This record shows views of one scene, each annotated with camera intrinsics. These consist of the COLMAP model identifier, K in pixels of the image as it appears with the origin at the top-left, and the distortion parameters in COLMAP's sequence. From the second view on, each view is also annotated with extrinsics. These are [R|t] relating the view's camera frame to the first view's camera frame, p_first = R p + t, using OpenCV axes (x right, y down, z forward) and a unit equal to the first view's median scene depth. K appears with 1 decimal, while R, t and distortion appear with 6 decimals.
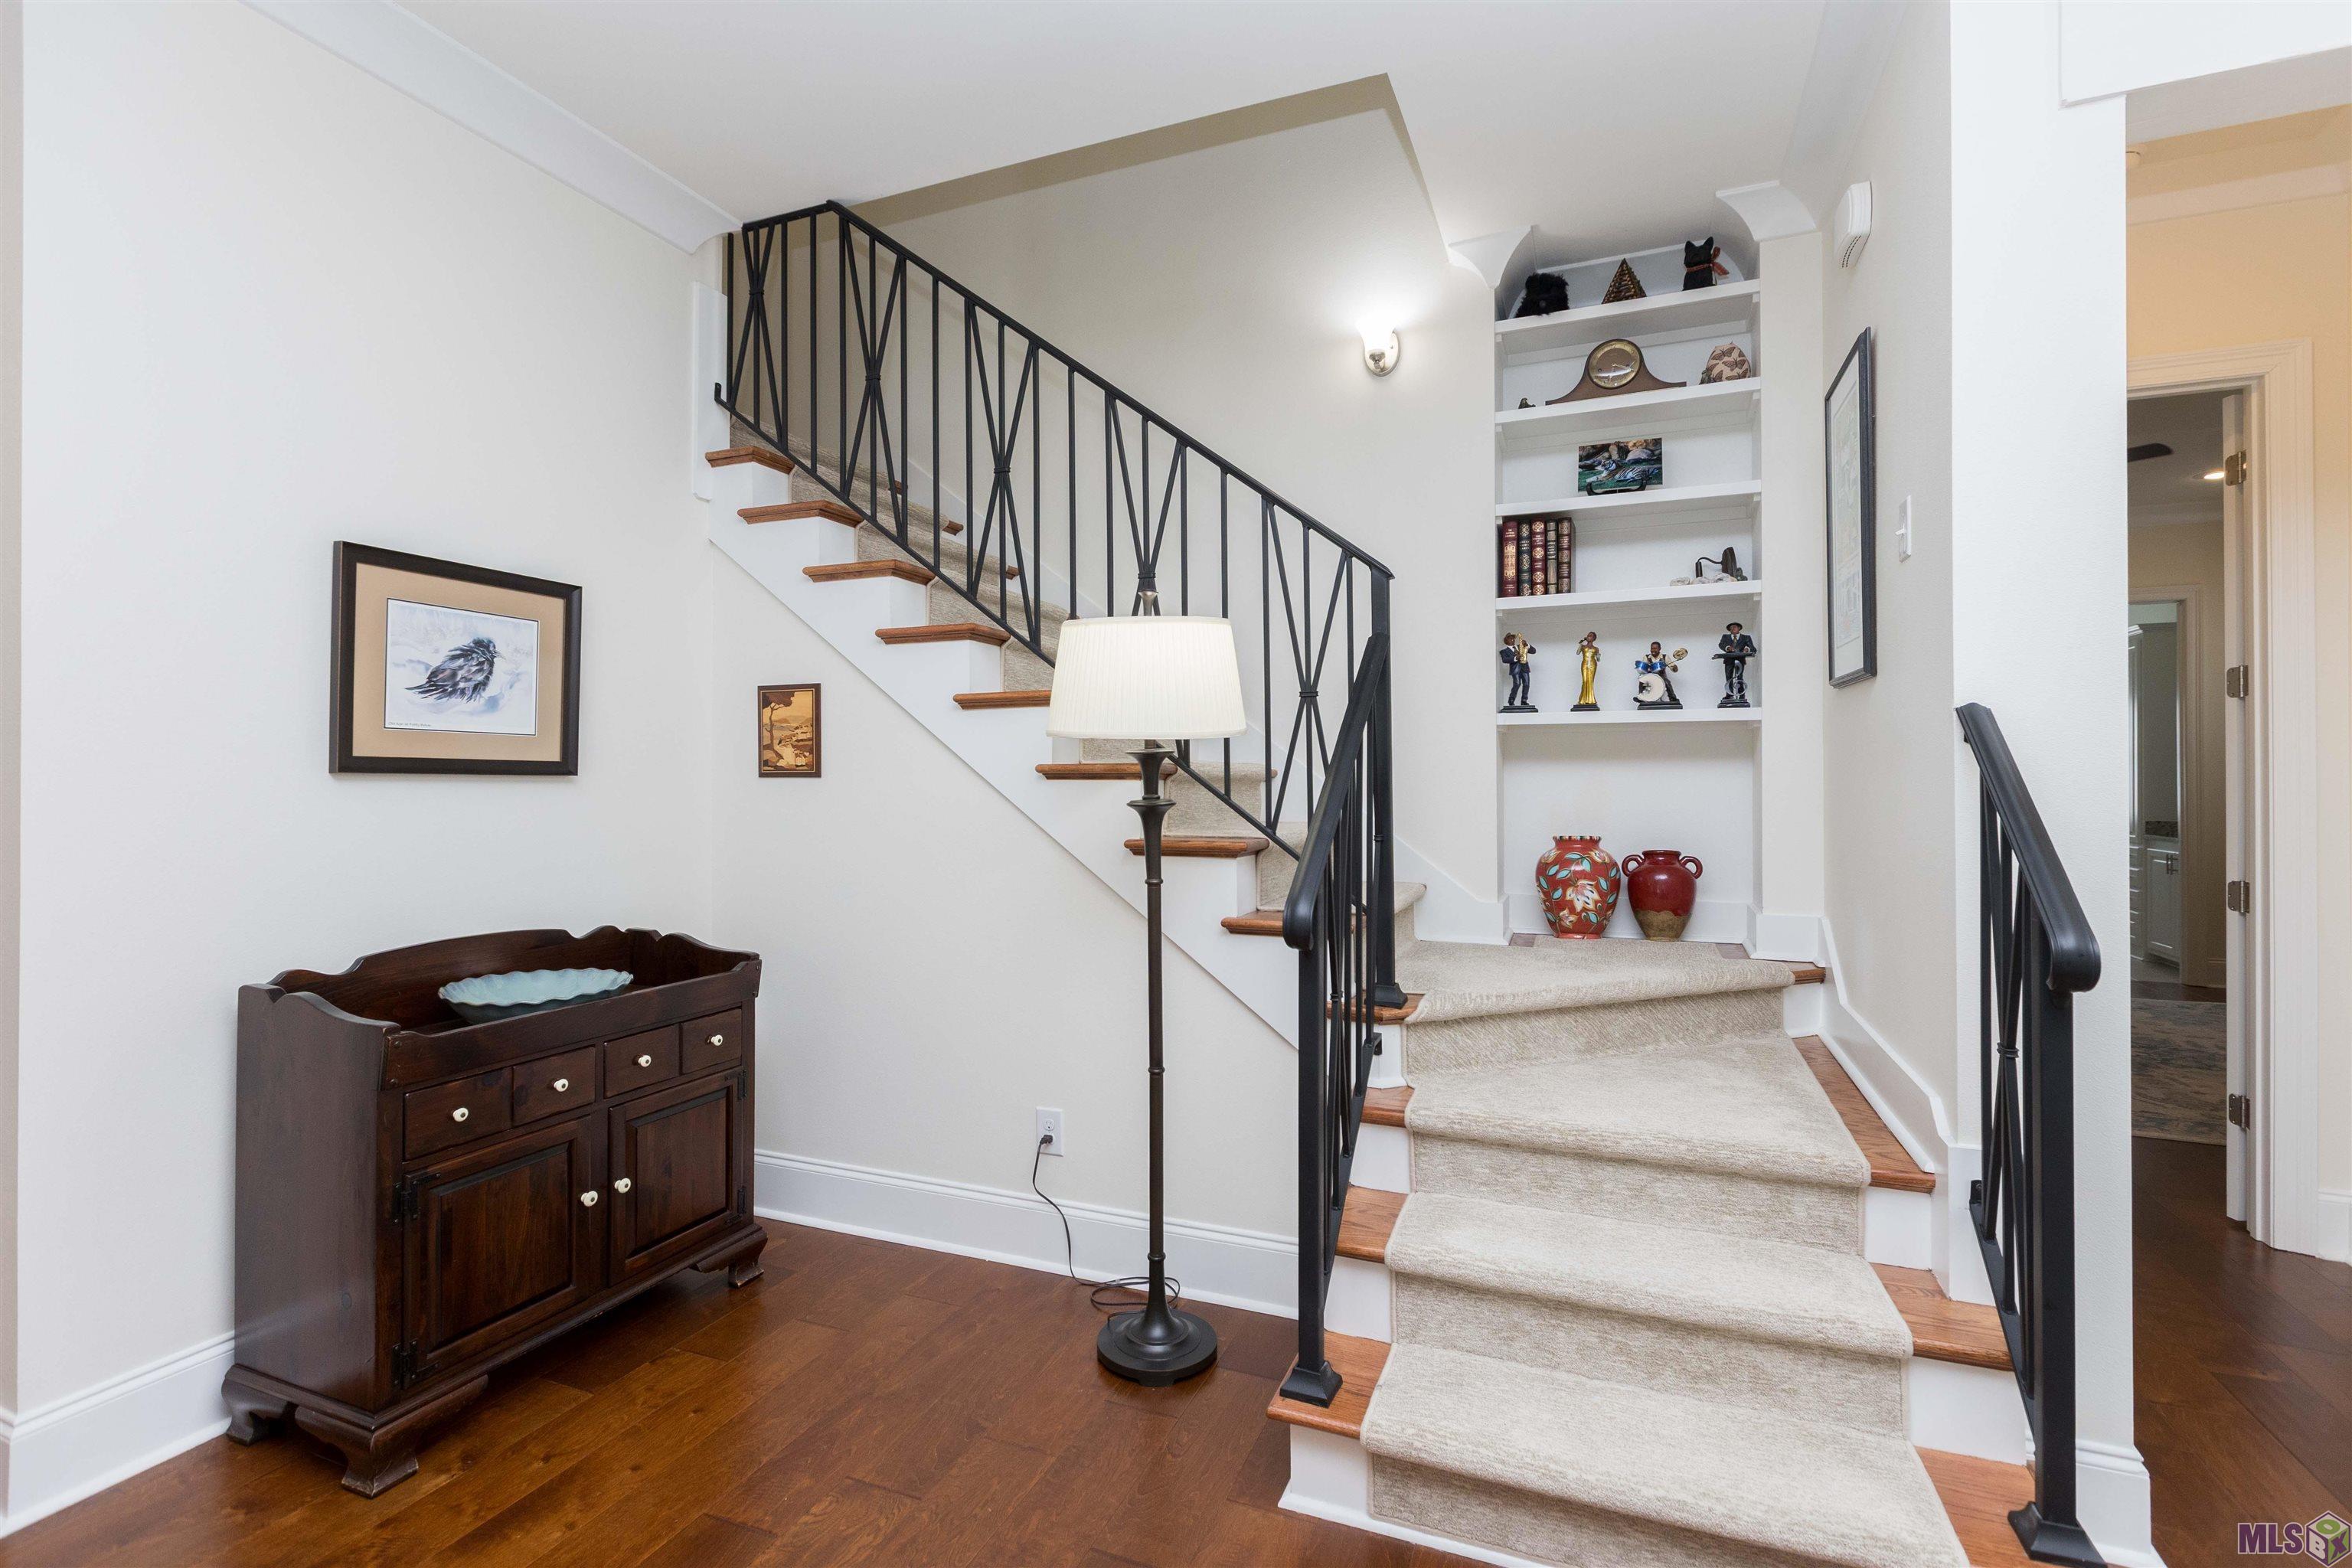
lens RADIAL K [[1009.0, 0, 1234.5], [0, 1009.0, 778.8], [0, 0, 1]] dist [0.000132, 0.000086]
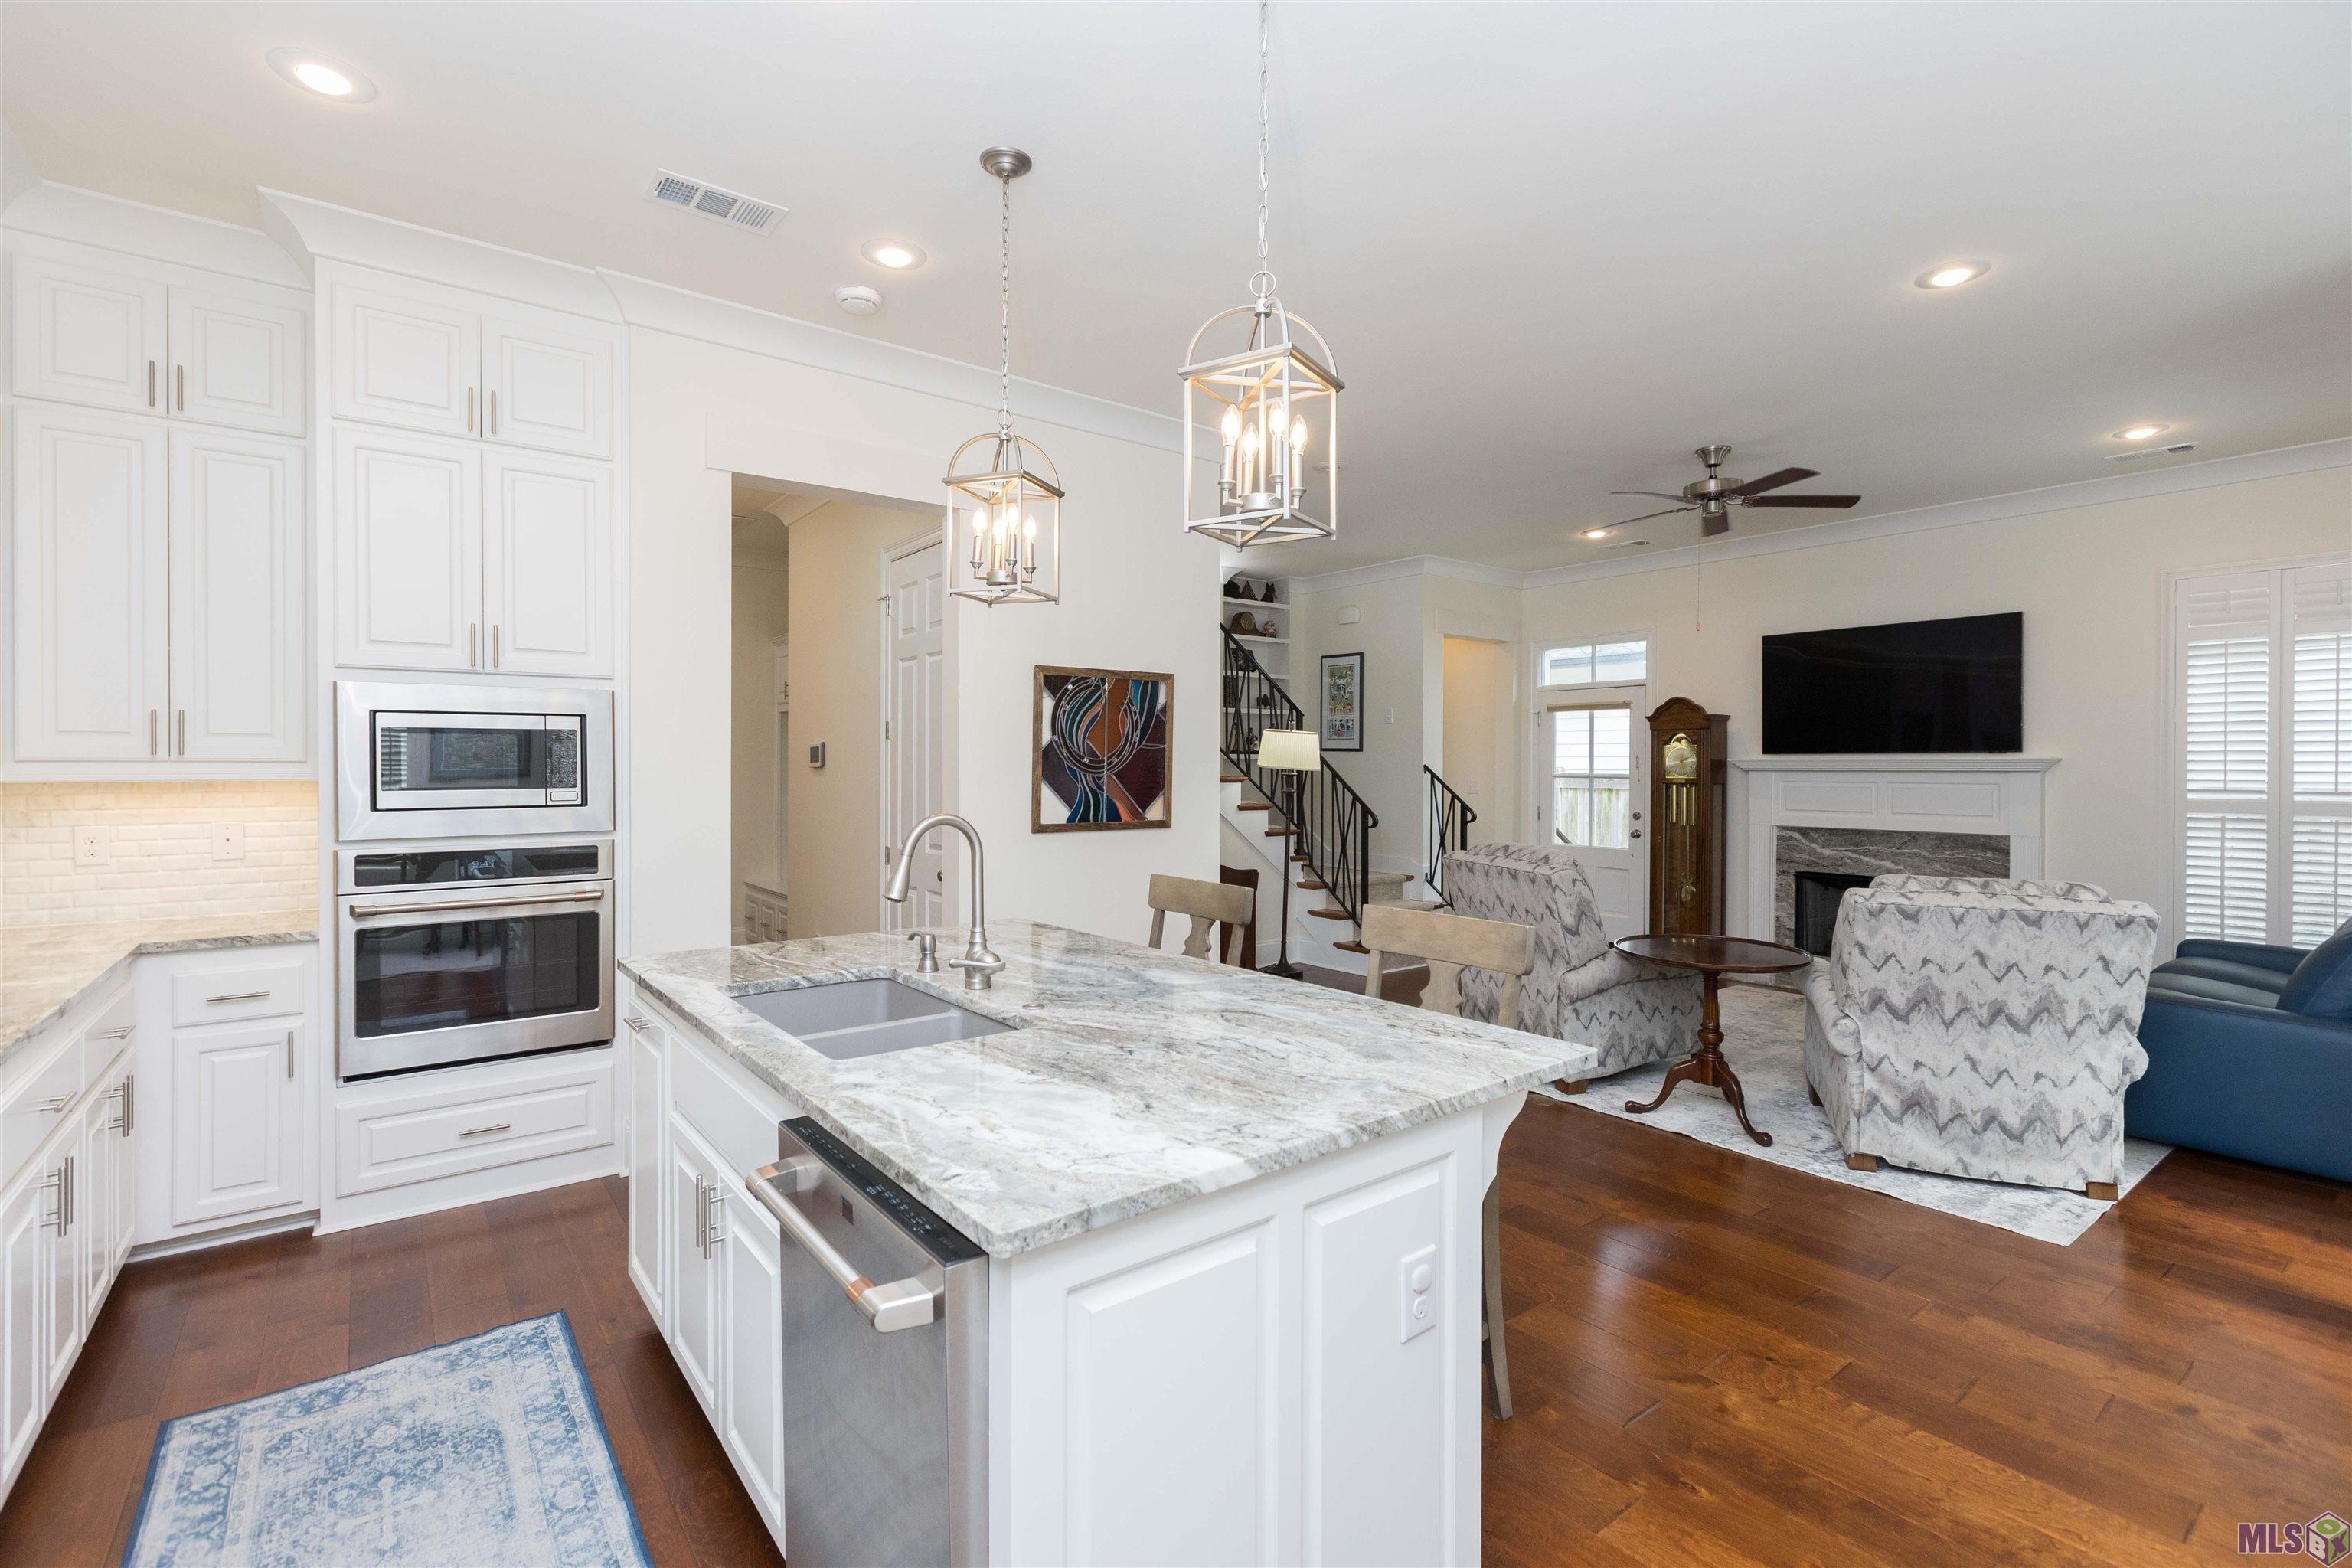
lens RADIAL K [[1057.9, 0, 1163.6], [0, 1057.9, 773.3], [0, 0, 1]] dist [0.001005, -0.000657]
pose [[0.501489, -0.000107, 0.865164, -2.344449], [-0.008855, 0.999947, 0.005257, -0.032978], [-0.865119, -0.010297, 0.501461, -0.215205]]
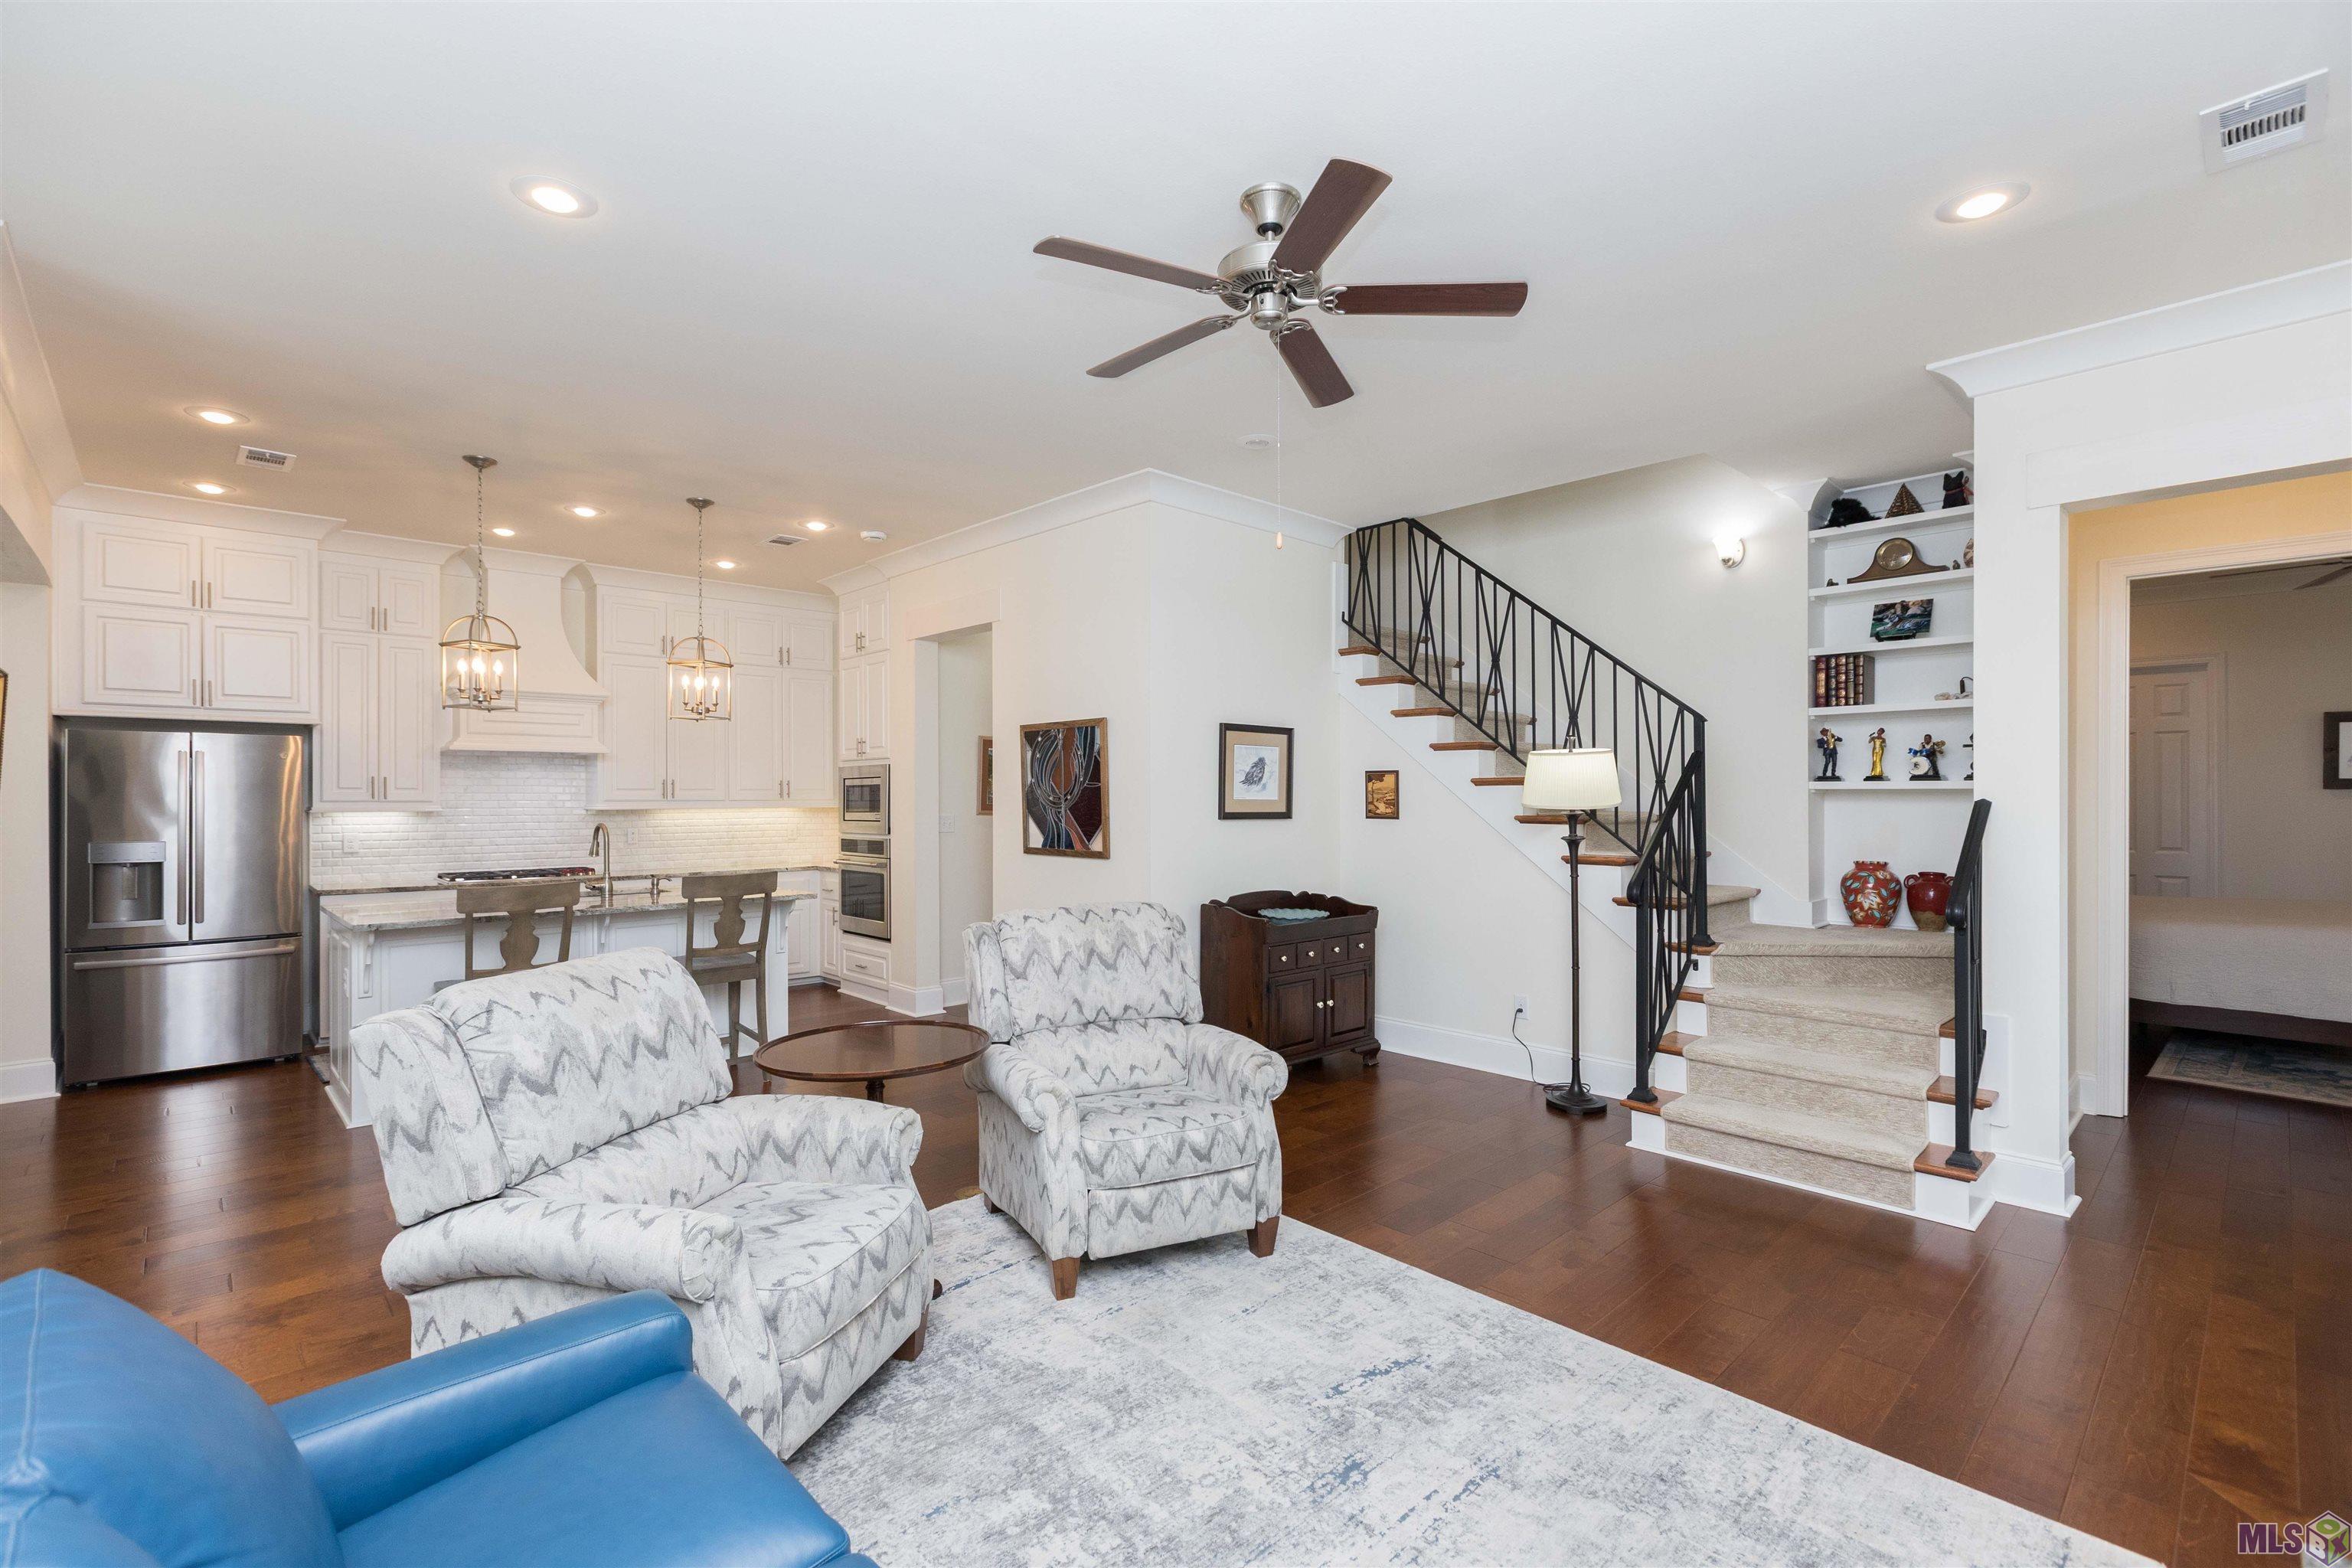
lens RADIAL K [[1117.5, 0, 1228.1], [0, 1117.5, 778.9], [0, 0, 1]] dist [0.002664, 0.000380]
pose [[0.911062, -0.002989, -0.412258, 0.170574], [-0.000955, 0.999956, -0.009362, -0.058602], [0.412268, 0.008923, 0.911019, -1.076761]]
